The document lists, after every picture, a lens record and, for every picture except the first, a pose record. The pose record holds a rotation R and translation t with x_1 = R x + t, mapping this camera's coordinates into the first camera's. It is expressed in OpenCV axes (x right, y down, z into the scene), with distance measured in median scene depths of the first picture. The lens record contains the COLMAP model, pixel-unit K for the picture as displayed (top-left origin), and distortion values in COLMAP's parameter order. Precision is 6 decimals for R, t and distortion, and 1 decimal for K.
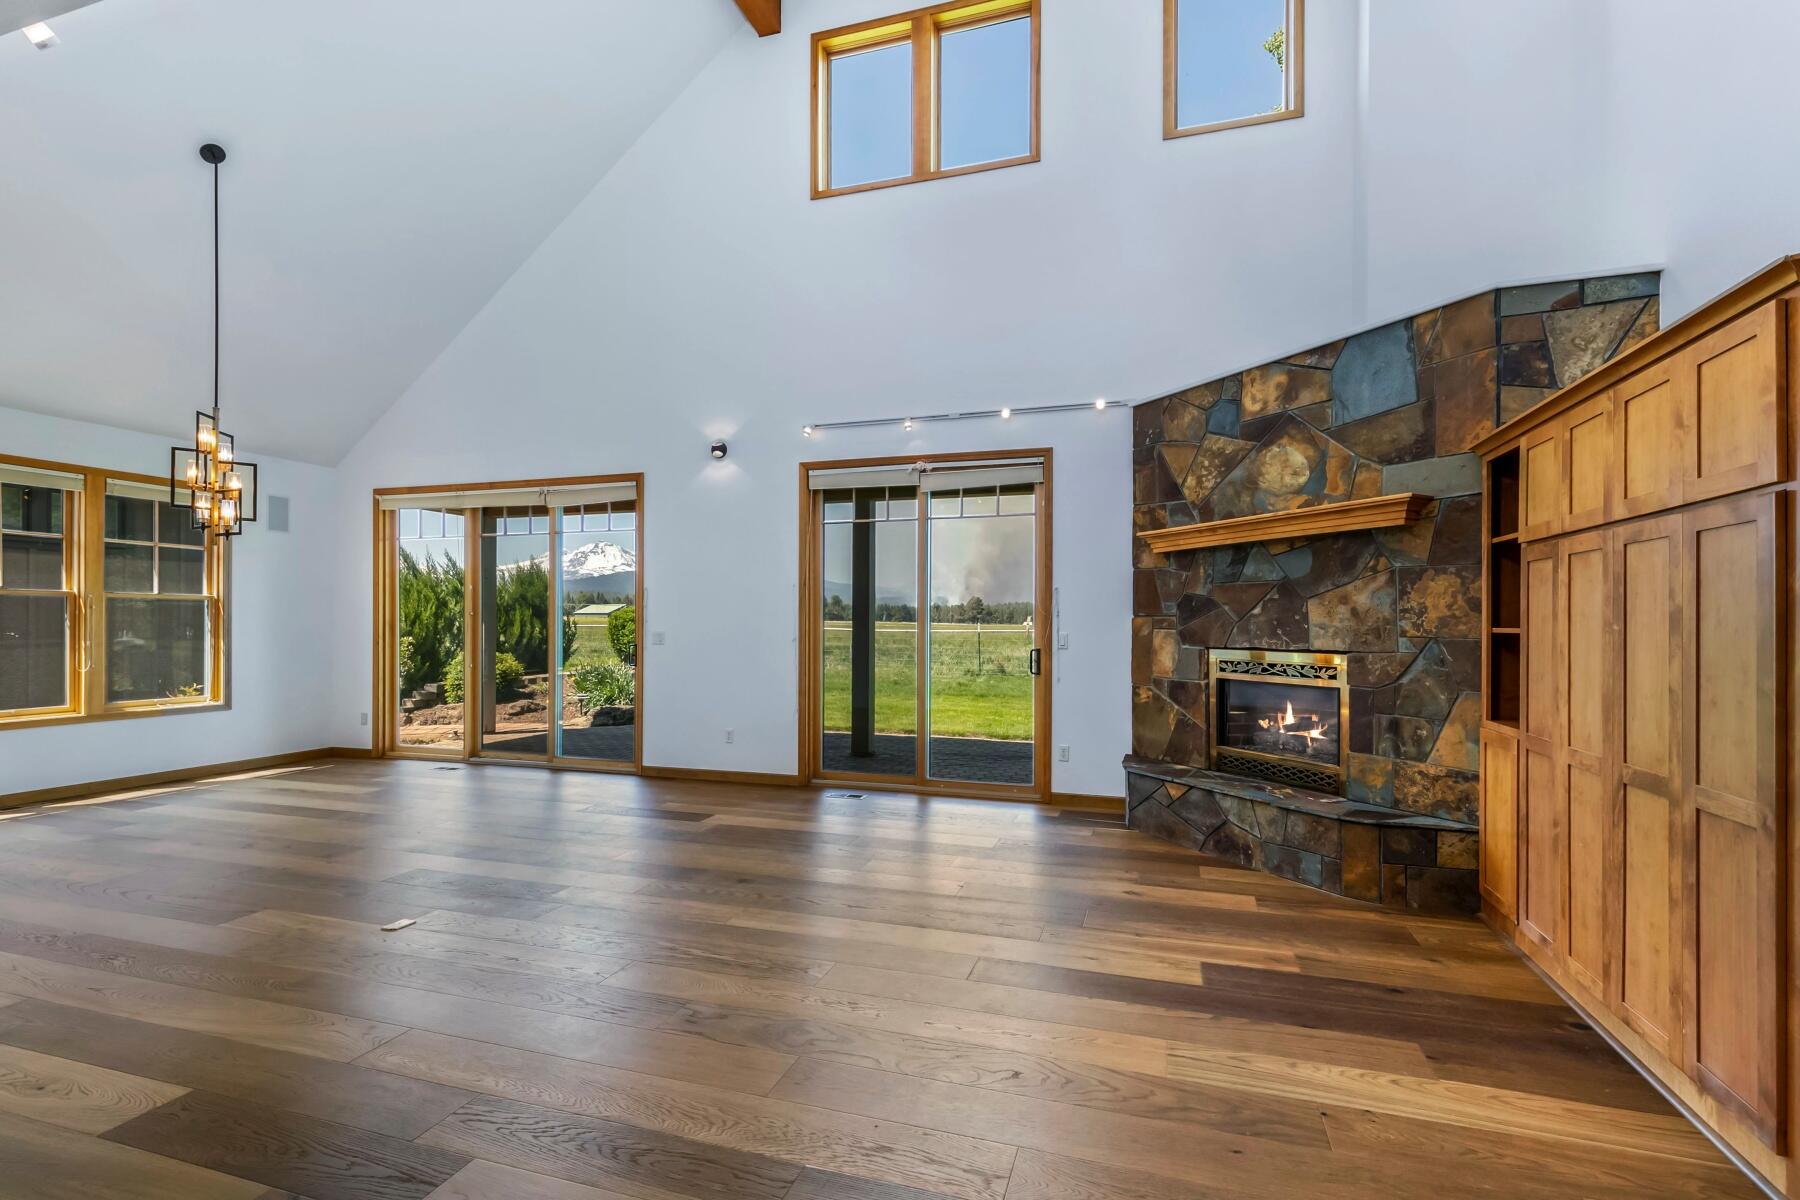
lens RADIAL K [[827.4, 0, 892.9], [0, 827.4, 616.6], [0, 0, 1]] dist [-0.001411, 0.000314]
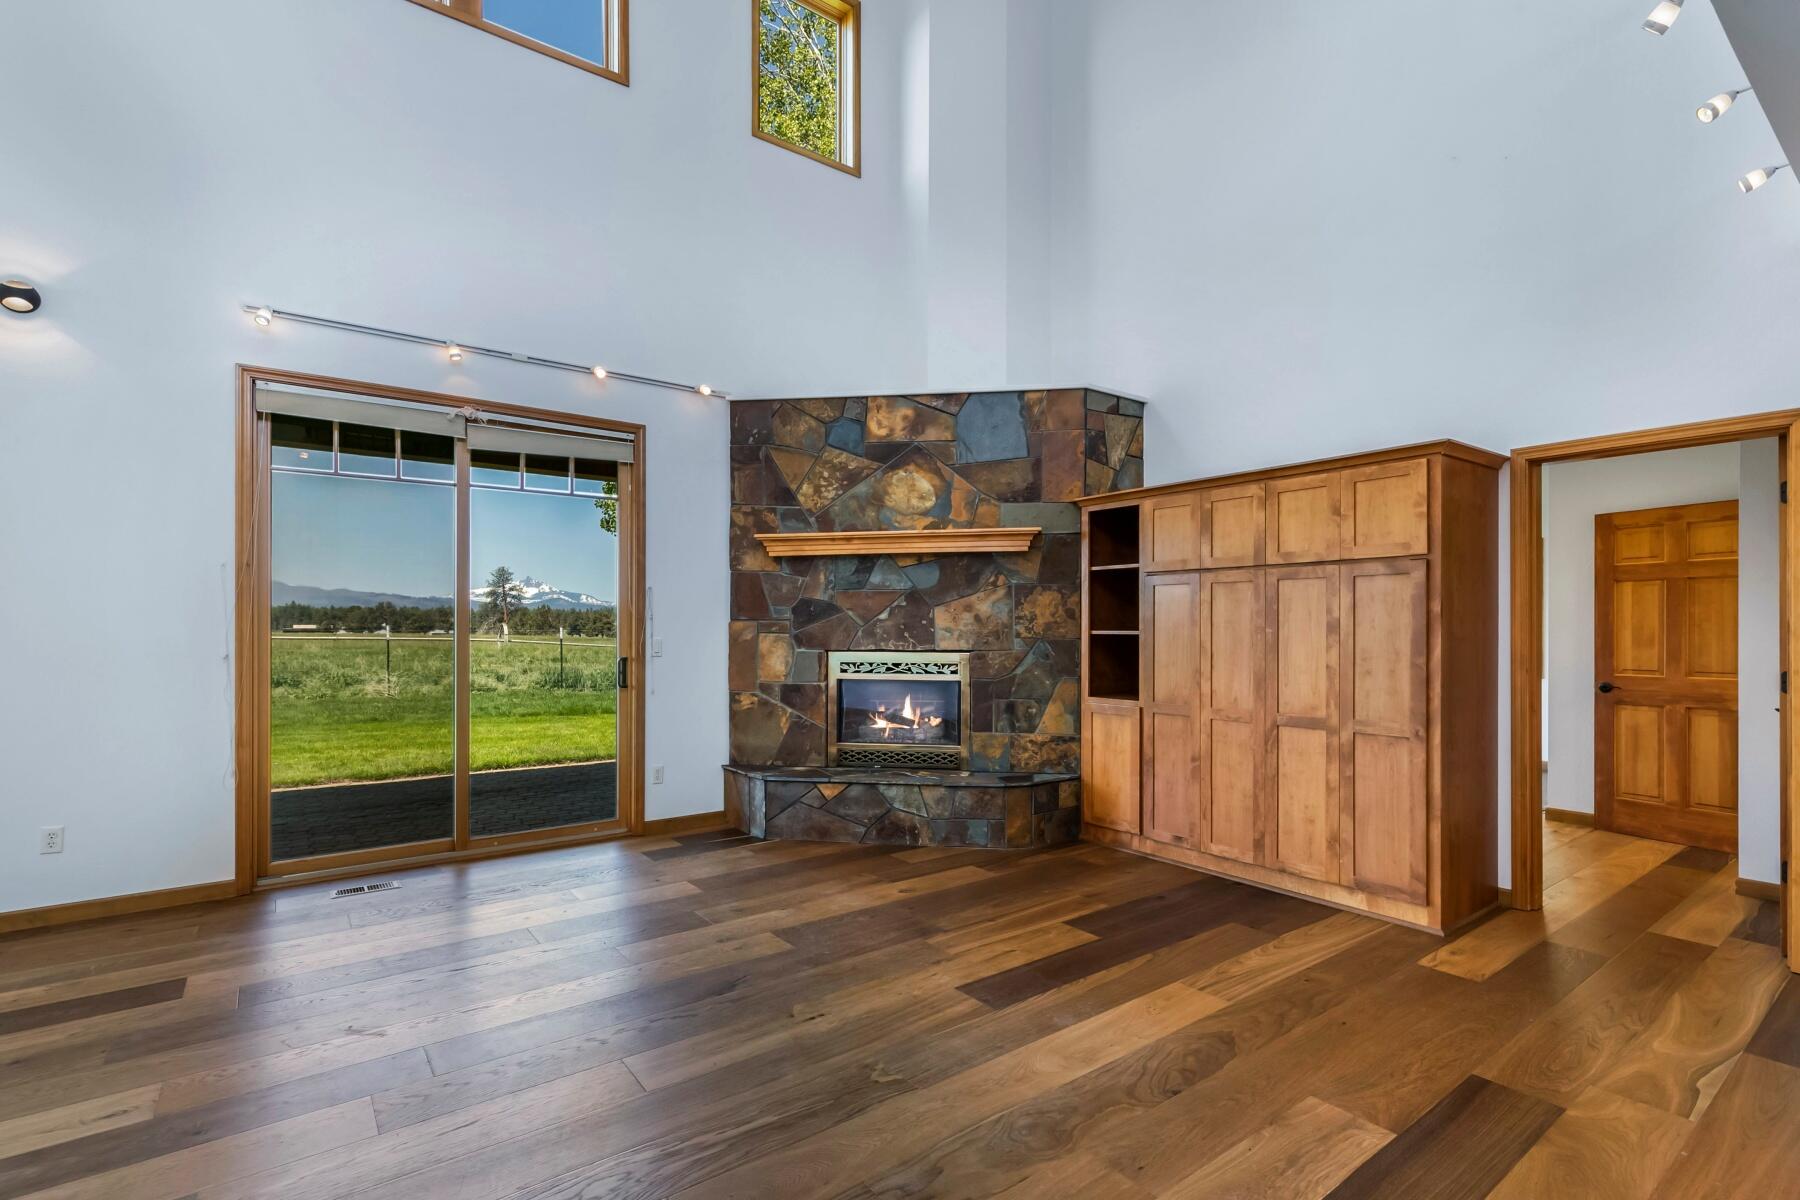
lens RADIAL K [[827.4, 0, 904.4], [0, 827.4, 624.6], [0, 0, 1]] dist [-0.001411, 0.000314]
pose [[0.572152, 0.001685, 0.820146, -0.504956], [-0.006756, 0.999974, 0.002659, 0.001378], [-0.820120, -0.007062, 0.572149, 0.381285]]
